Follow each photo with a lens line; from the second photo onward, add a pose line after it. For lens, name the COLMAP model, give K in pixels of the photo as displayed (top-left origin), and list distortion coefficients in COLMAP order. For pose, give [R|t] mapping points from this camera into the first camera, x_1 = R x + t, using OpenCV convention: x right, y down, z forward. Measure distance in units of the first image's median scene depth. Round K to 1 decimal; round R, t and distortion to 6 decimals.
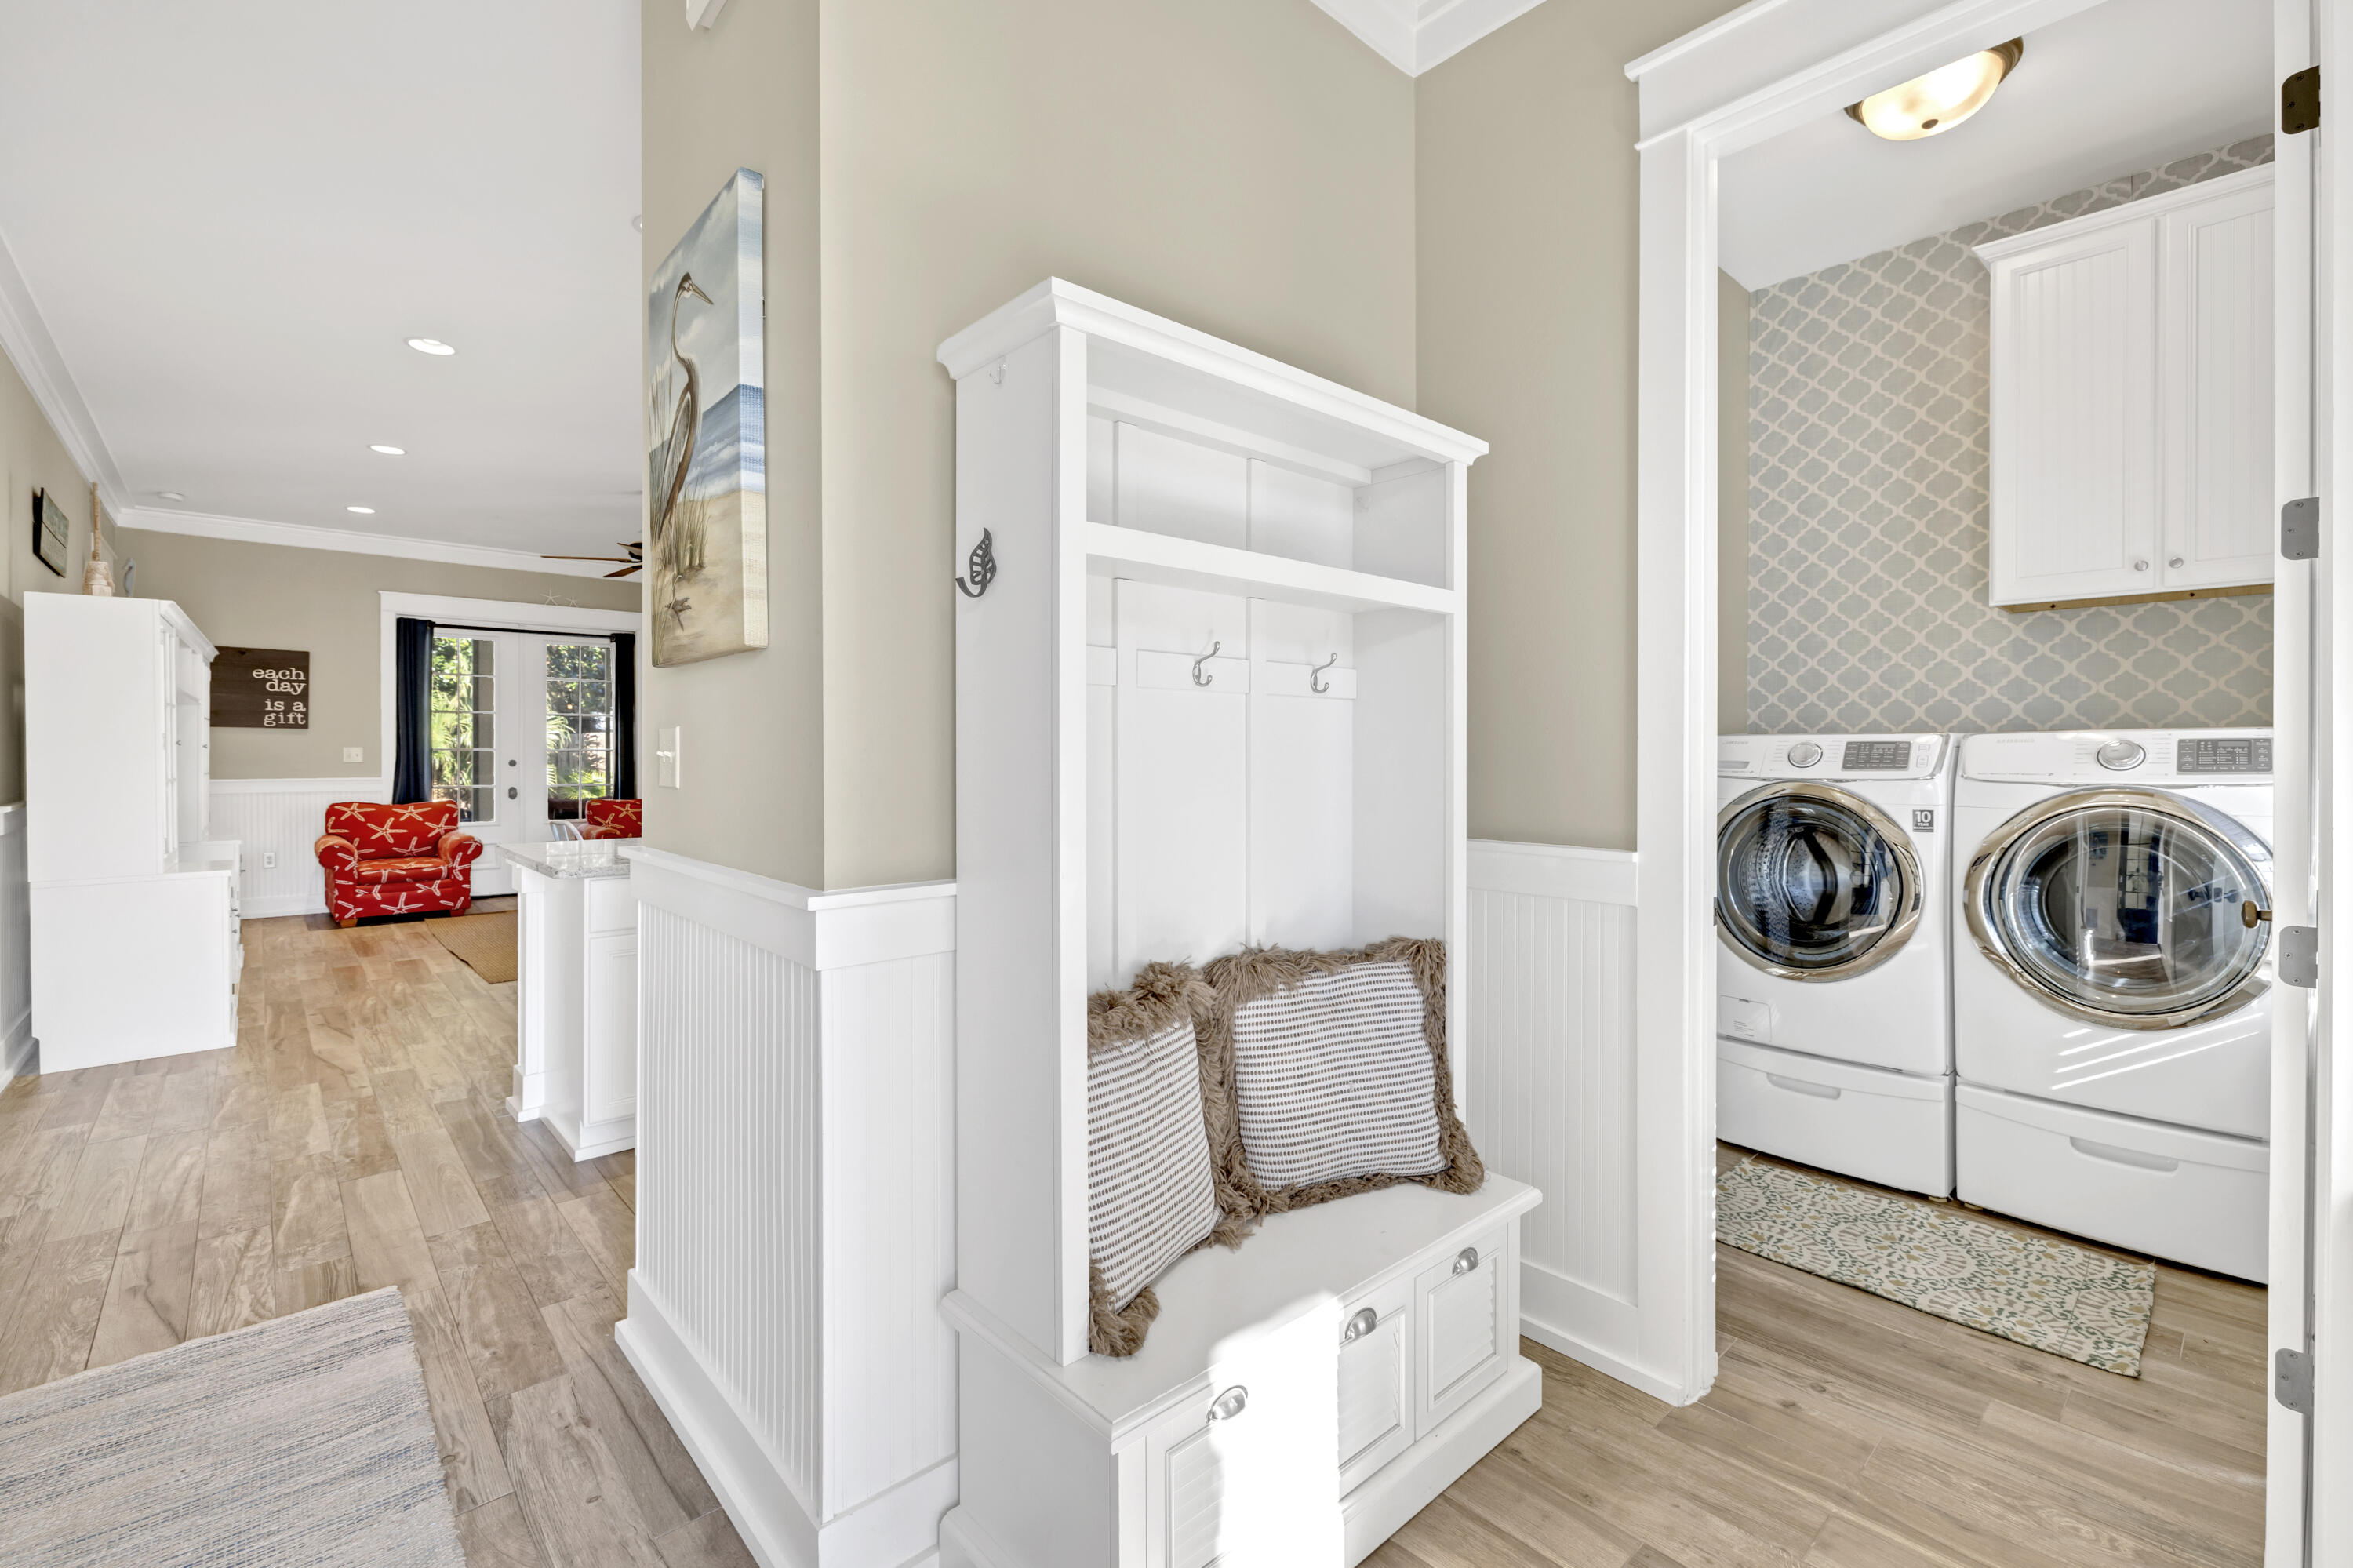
lens RADIAL K [[1068.9, 0, 1166.6], [0, 1068.9, 766.4], [0, 0, 1]] dist [0.000012, -0.000024]
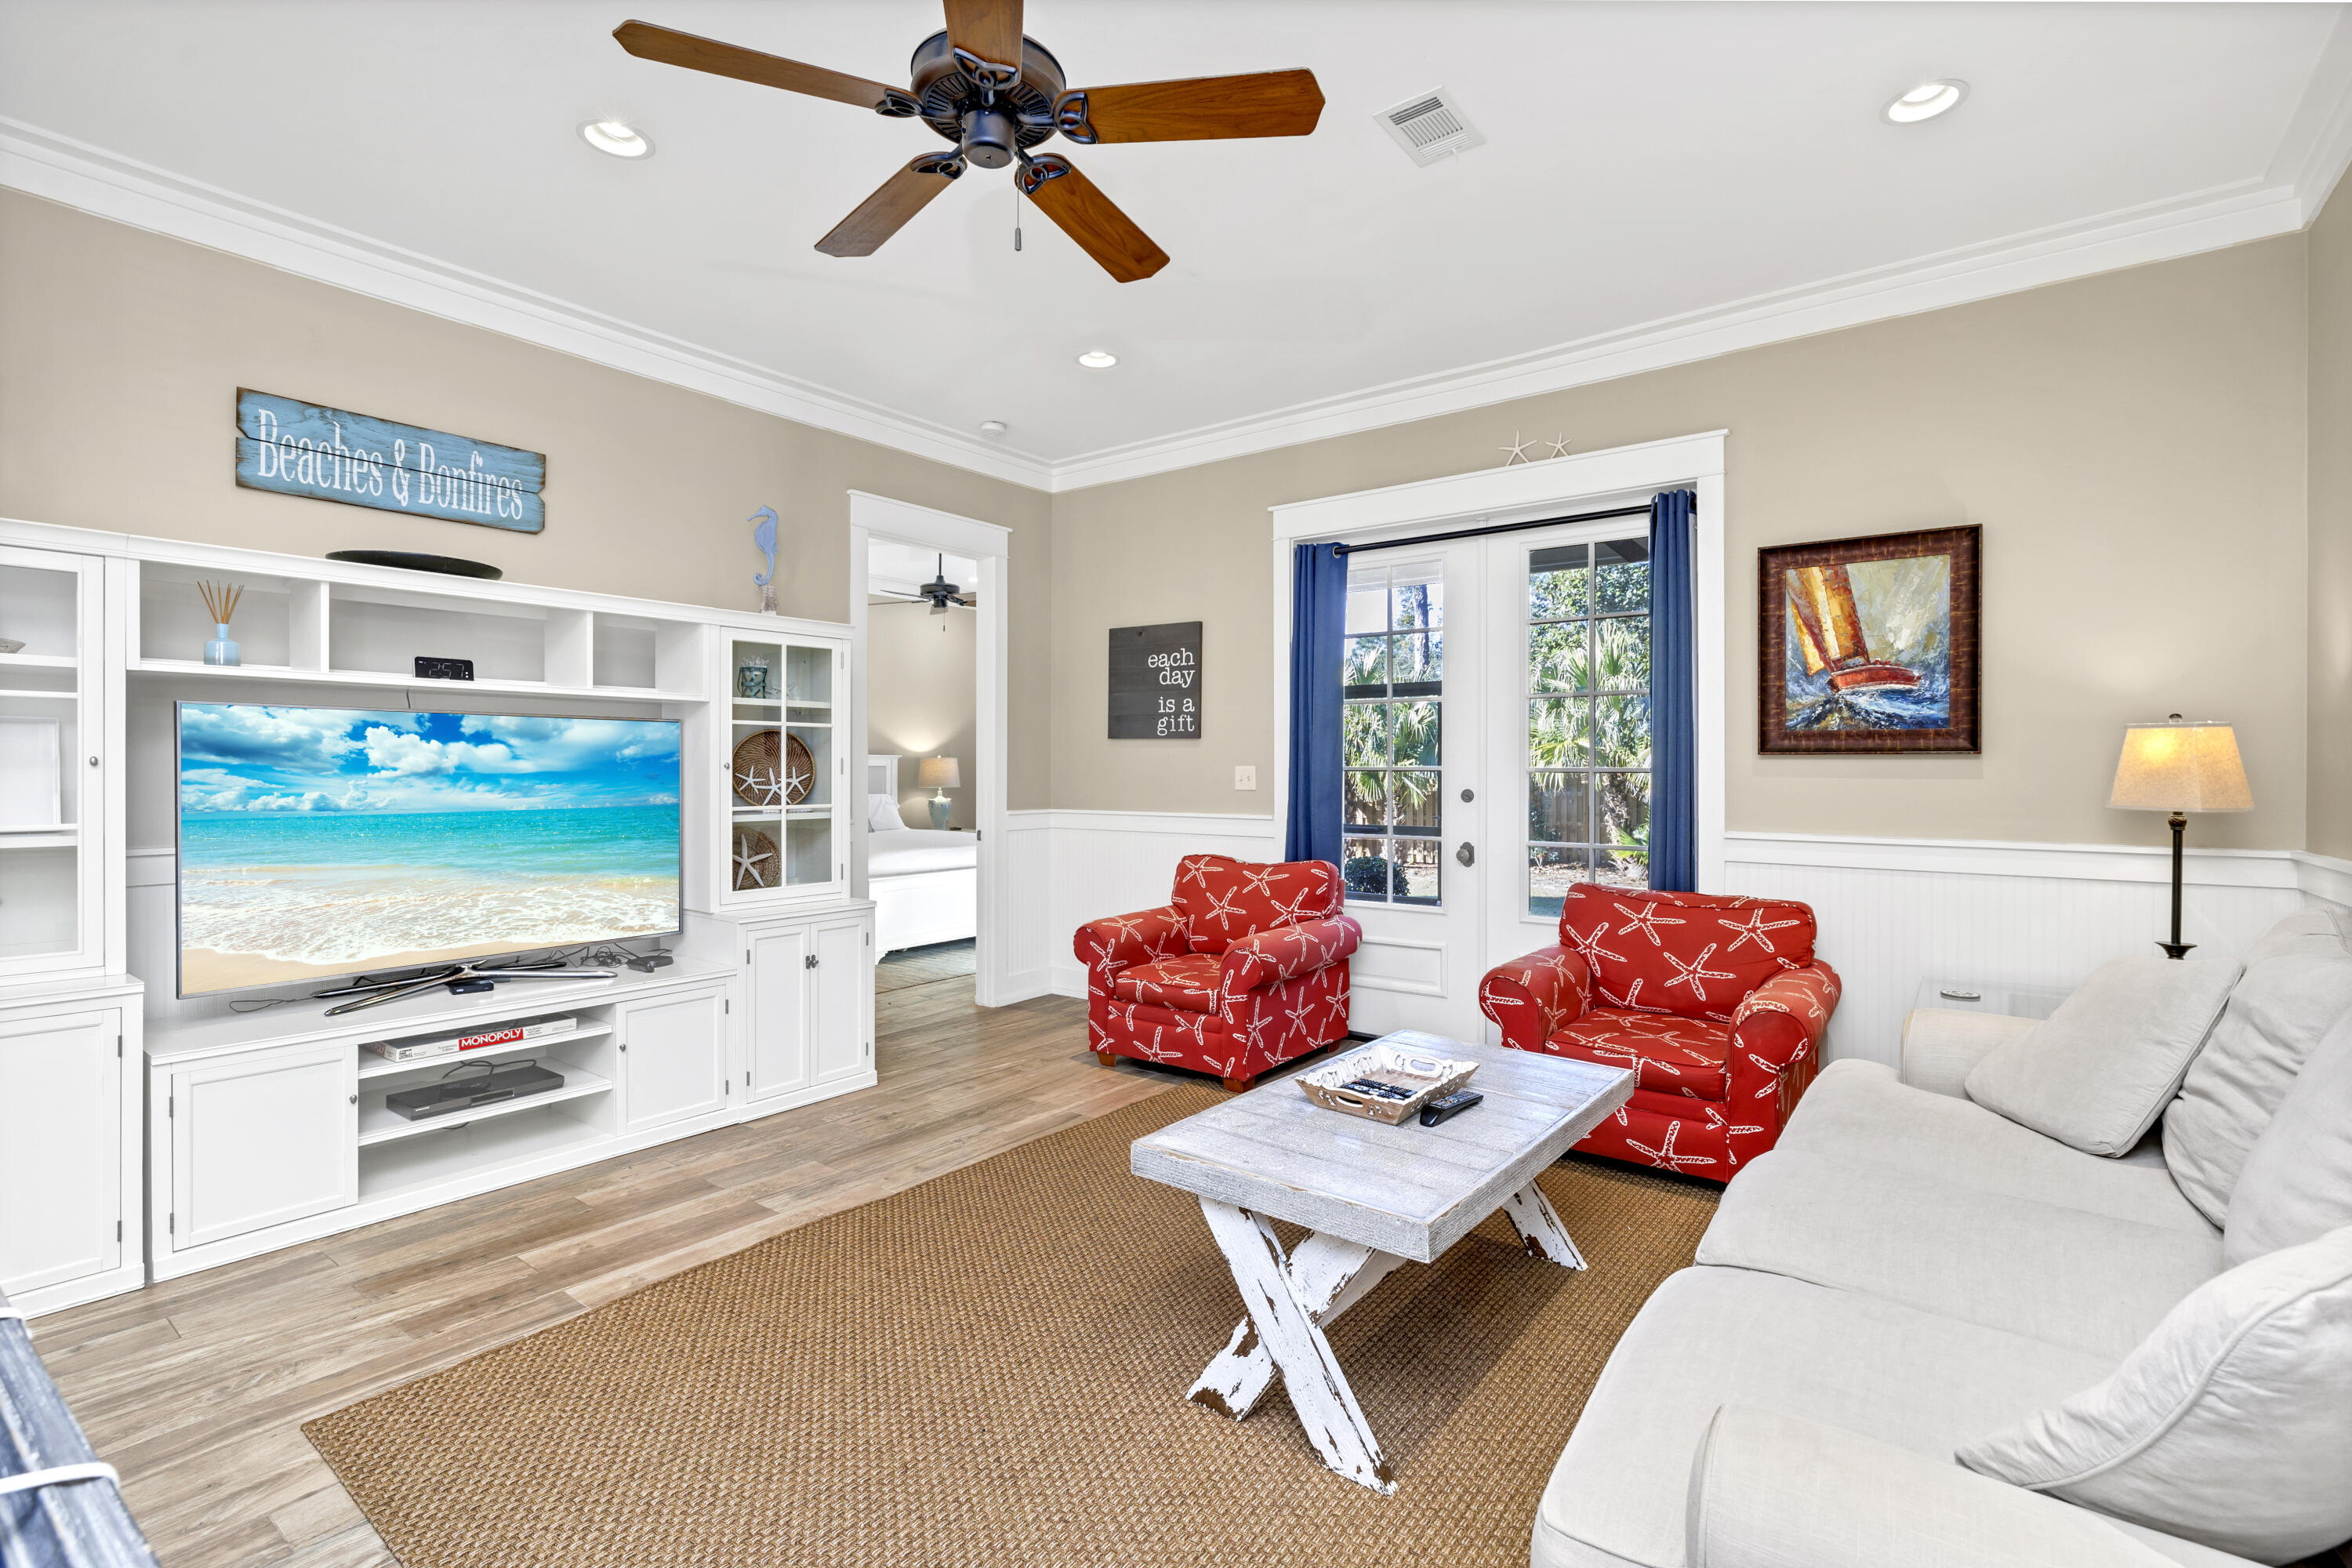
lens RADIAL K [[1068.4, 0, 1166.1], [0, 1068.4, 766.4], [0, 0, 1]] dist [0.000012, -0.000024]
pose [[0.179440, -0.004231, -0.983760, -0.161567], [-0.011767, 0.999910, -0.006446, -0.013633], [0.983699, 0.012733, 0.179374, 0.883467]]
